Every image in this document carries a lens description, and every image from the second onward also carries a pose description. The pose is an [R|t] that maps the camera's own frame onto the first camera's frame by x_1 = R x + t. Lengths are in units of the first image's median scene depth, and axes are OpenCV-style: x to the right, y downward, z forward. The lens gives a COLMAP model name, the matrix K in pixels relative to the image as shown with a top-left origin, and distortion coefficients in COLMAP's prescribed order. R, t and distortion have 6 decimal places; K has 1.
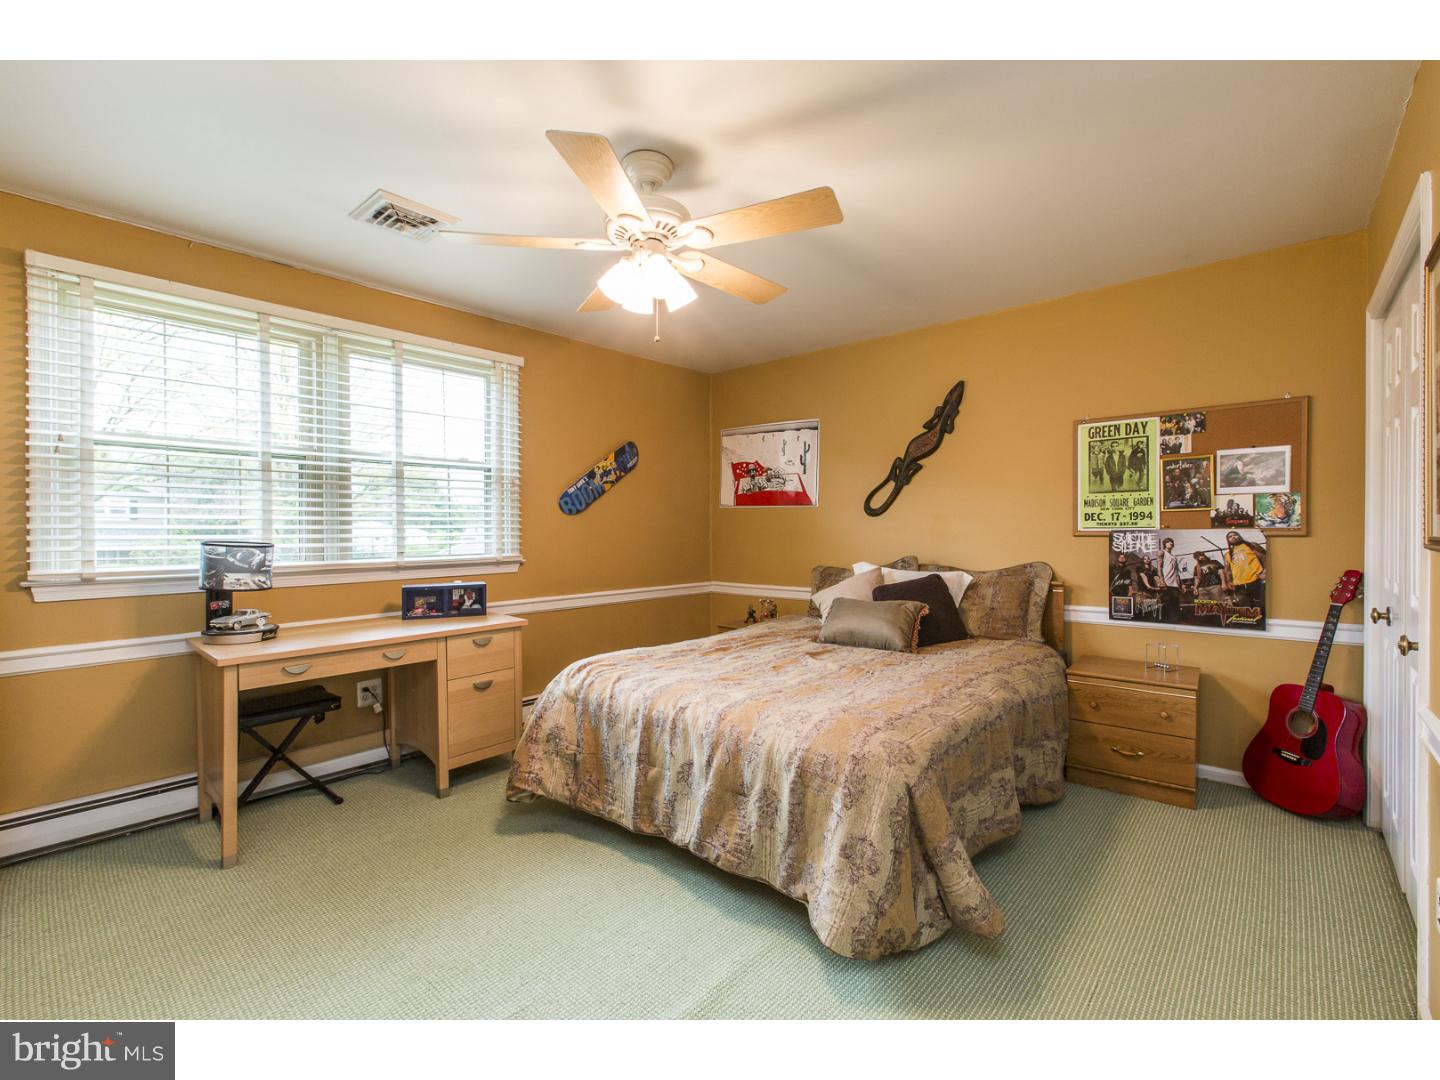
lens RADIAL K [[641.4, 0, 722.7], [0, 641.4, 535.1], [0, 0, 1]] dist [0.001397, -0.001389]
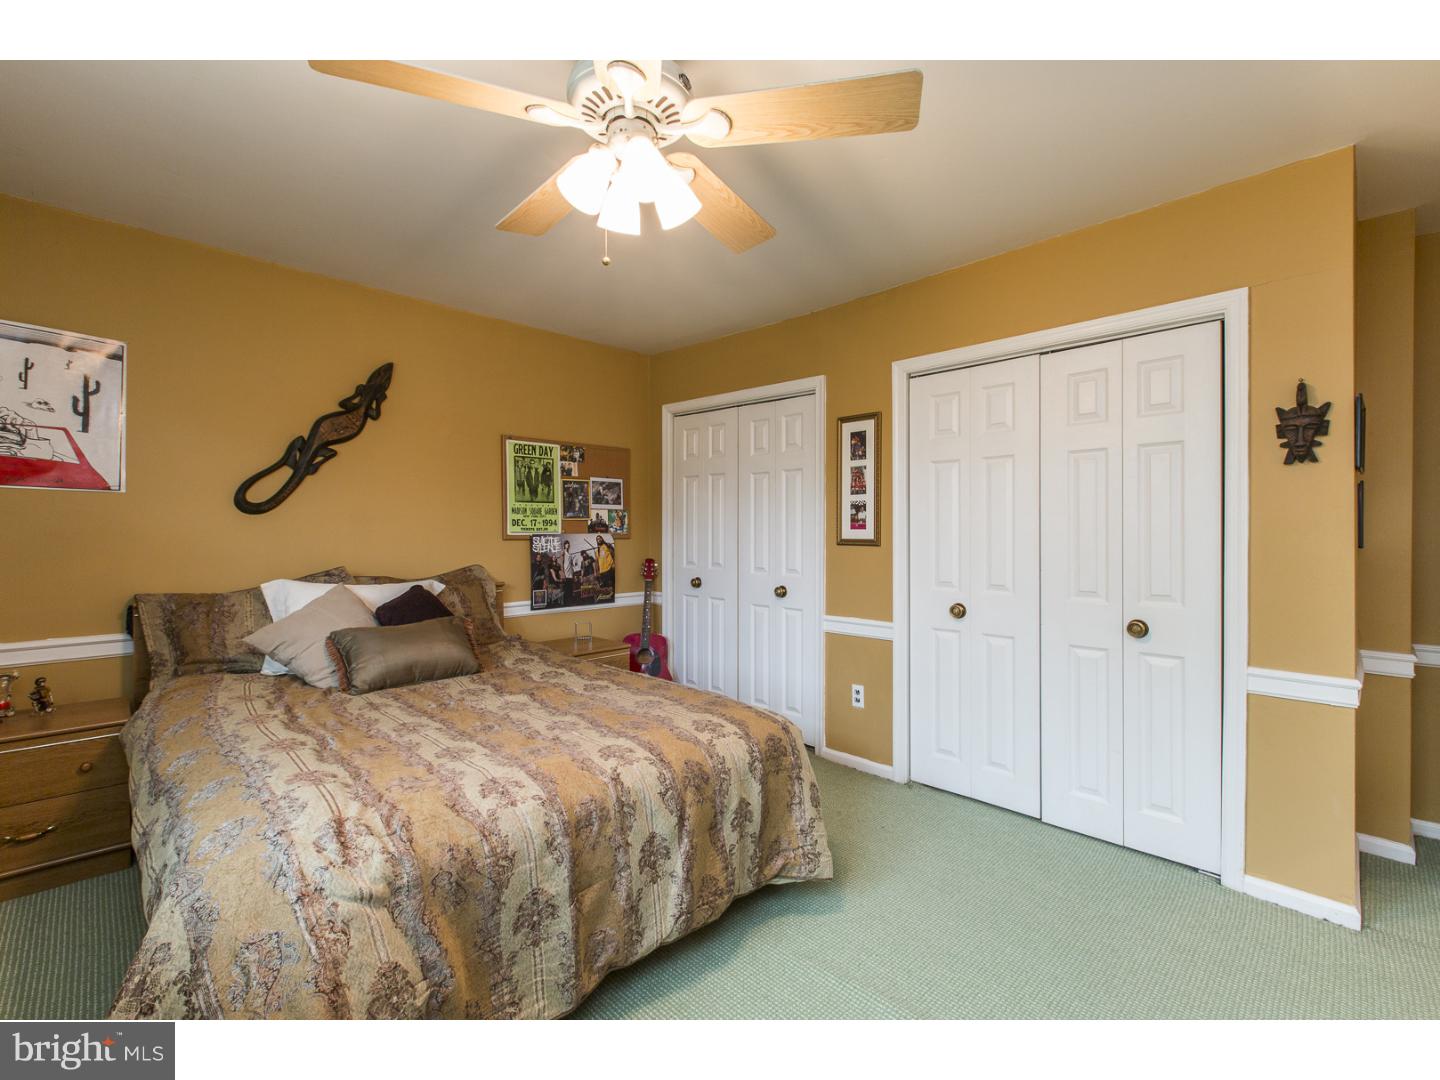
lens RADIAL K [[641.4, 0, 720.8], [0, 641.4, 532.5], [0, 0, 1]] dist [0.001397, -0.001389]
pose [[0.069344, 0.003208, 0.997588, -0.564841], [0.004498, 0.999984, -0.003528, -0.005742], [-0.997583, 0.004731, 0.069329, 0.595976]]
